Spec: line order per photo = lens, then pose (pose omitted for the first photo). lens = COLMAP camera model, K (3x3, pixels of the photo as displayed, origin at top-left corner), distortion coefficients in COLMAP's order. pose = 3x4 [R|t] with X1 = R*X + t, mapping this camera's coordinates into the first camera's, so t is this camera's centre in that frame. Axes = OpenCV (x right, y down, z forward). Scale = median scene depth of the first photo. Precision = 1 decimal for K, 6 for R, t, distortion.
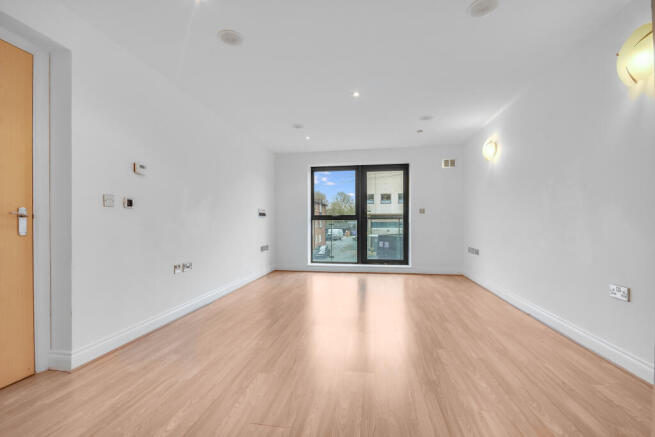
lens RADIAL K [[297.1, 0, 326.6], [0, 297.1, 222.0], [0, 0, 1]] dist [-0.002899, -0.000059]
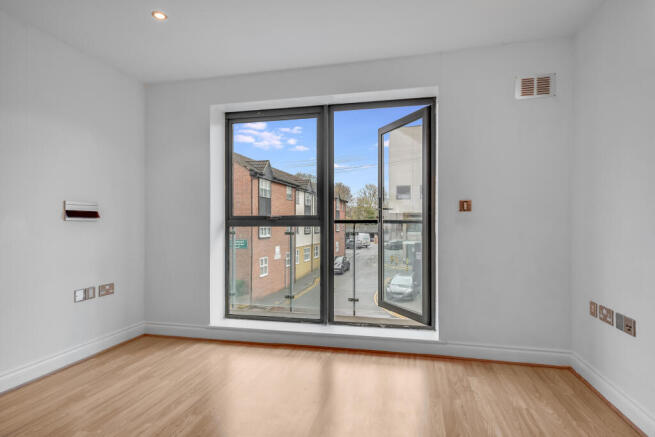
lens RADIAL K [[387.7, 0, 329.2], [0, 387.7, 223.8], [0, 0, 1]] dist [0.038790, 0.000649]
pose [[0.998448, 0.000655, -0.055695, 0.148182], [-0.000643, 1.000000, 0.000229, -0.010931], [0.055695, -0.000192, 0.998448, 0.405234]]
